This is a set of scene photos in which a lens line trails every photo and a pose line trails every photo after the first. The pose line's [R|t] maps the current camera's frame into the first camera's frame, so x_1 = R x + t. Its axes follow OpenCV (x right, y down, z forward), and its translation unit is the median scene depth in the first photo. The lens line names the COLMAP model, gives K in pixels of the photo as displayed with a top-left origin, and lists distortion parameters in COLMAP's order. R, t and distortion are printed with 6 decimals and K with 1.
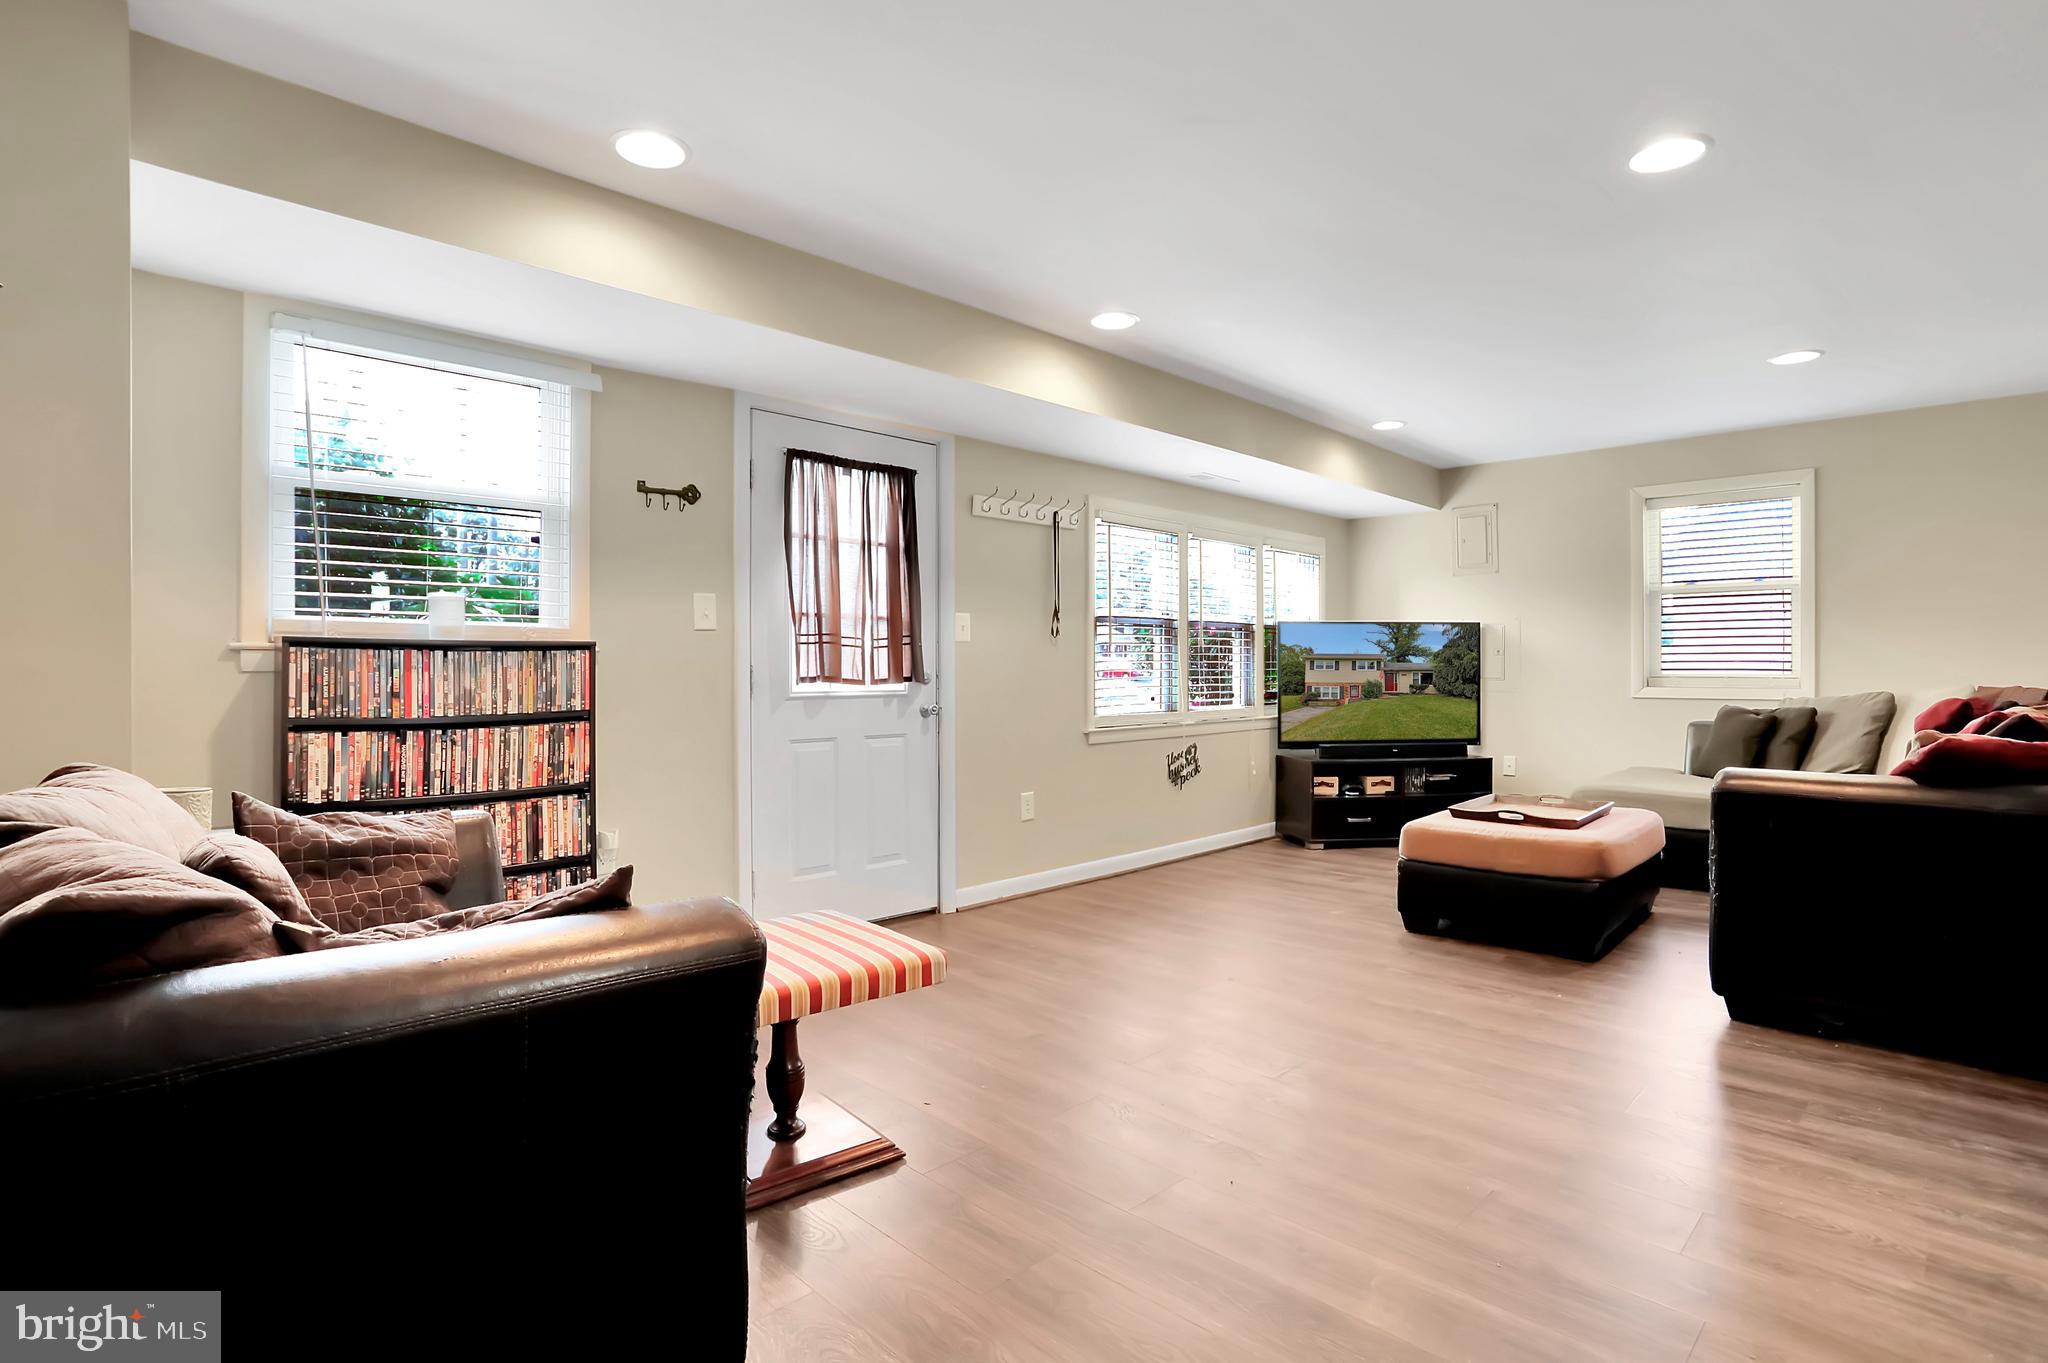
lens RADIAL K [[1012.6, 0, 1020.6], [0, 1012.6, 675.2], [0, 0, 1]] dist [-0.065102, 0.029154]
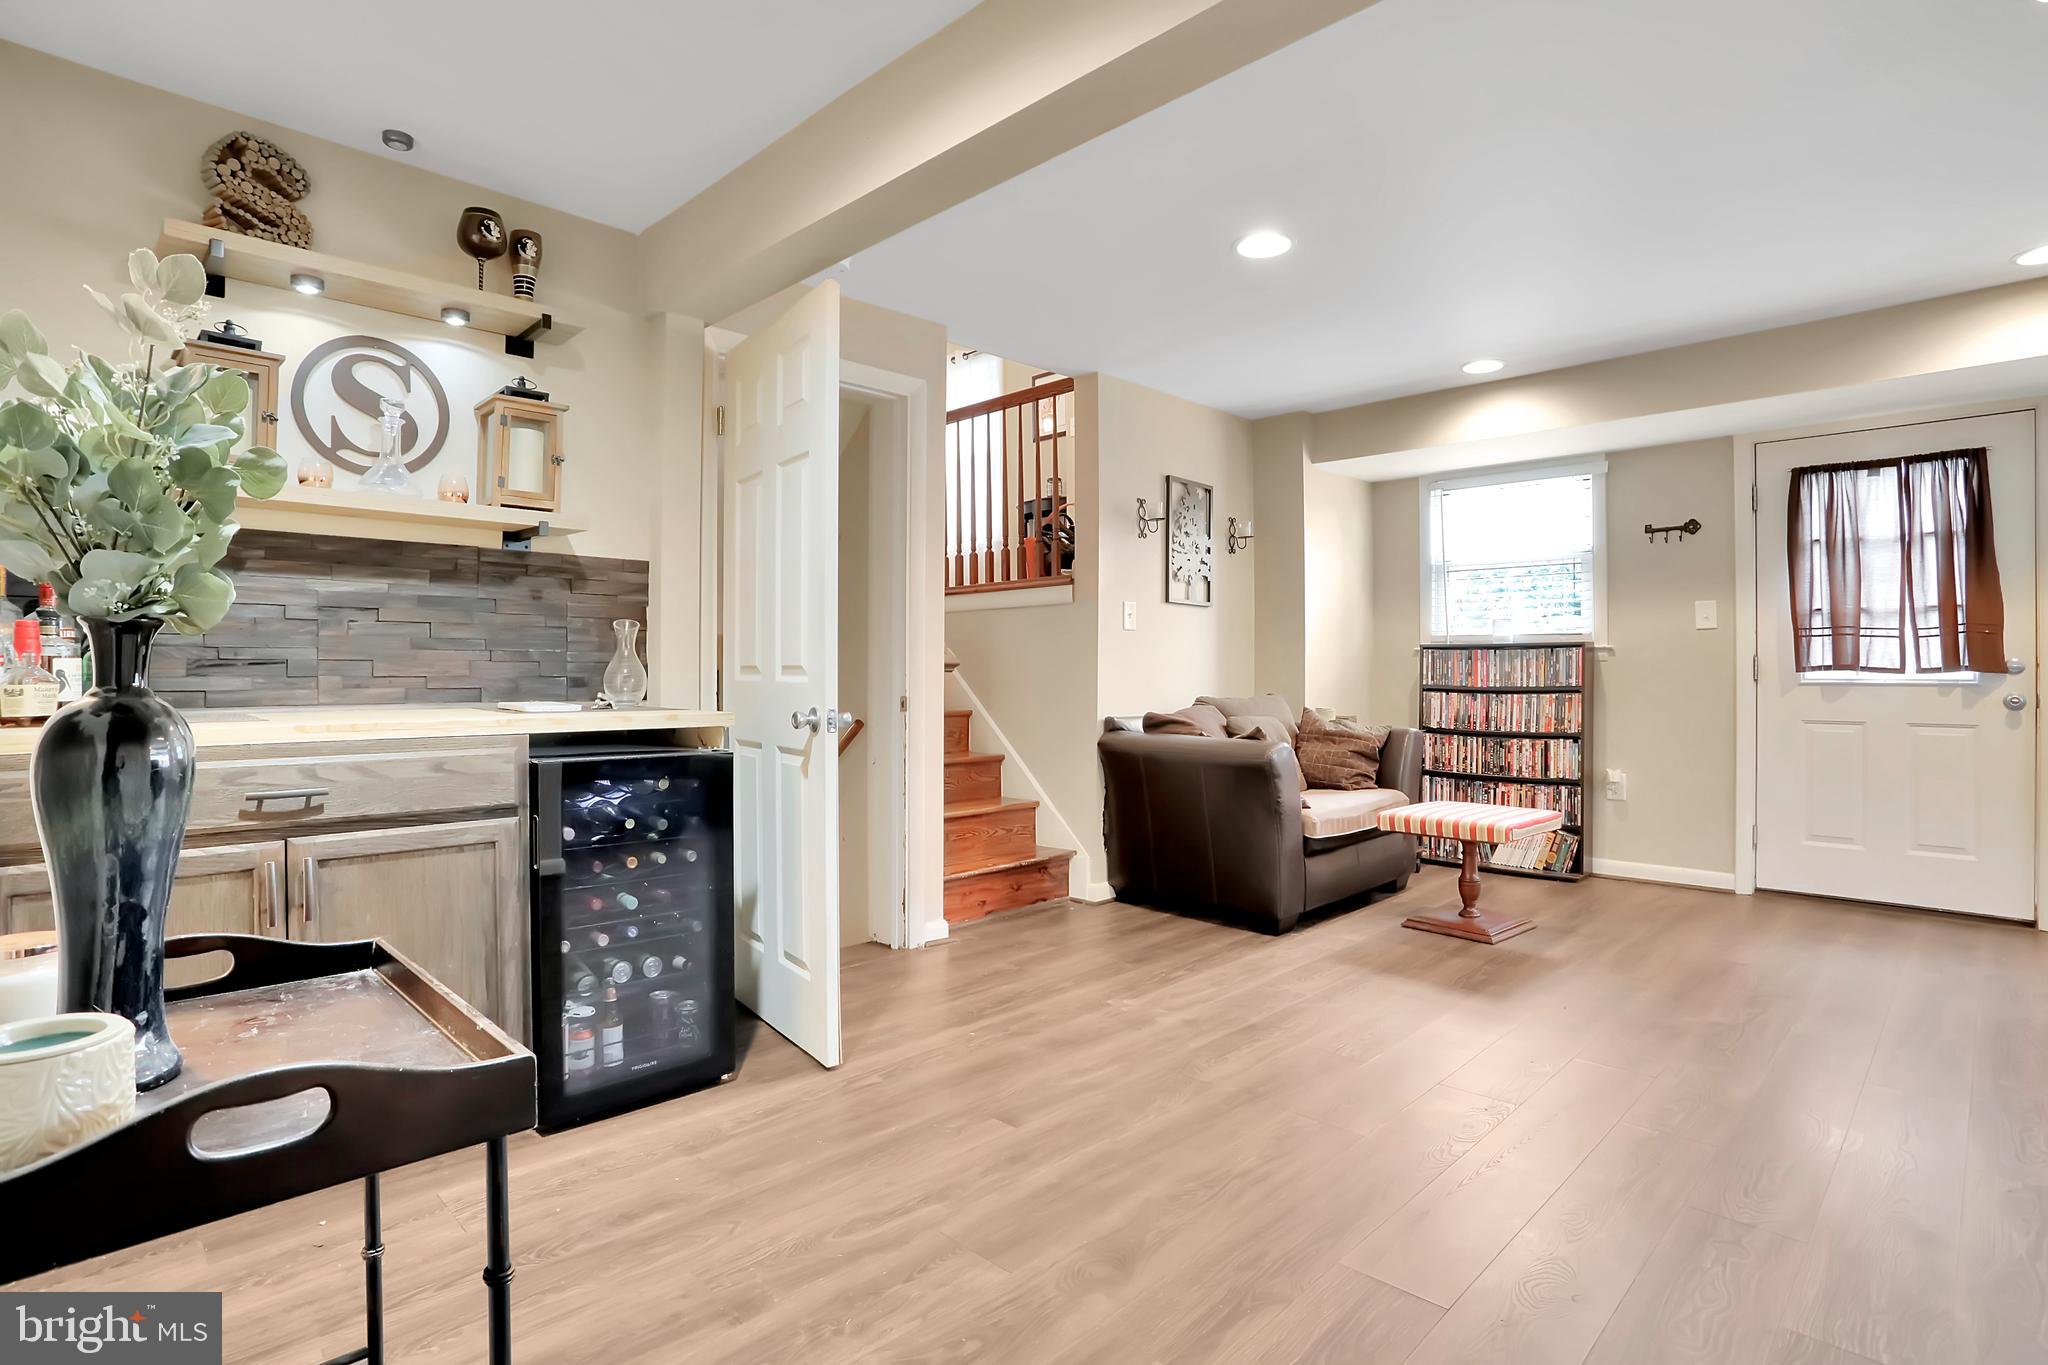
lens RADIAL K [[1012.6, 0, 1020.6], [0, 1012.6, 676.2], [0, 0, 1]] dist [-0.065102, 0.029154]
pose [[0.026217, 0.012422, -0.999579, 1.090319], [-0.002355, 0.999921, 0.012364, 0.002648], [0.999654, 0.002030, 0.026244, 0.097047]]
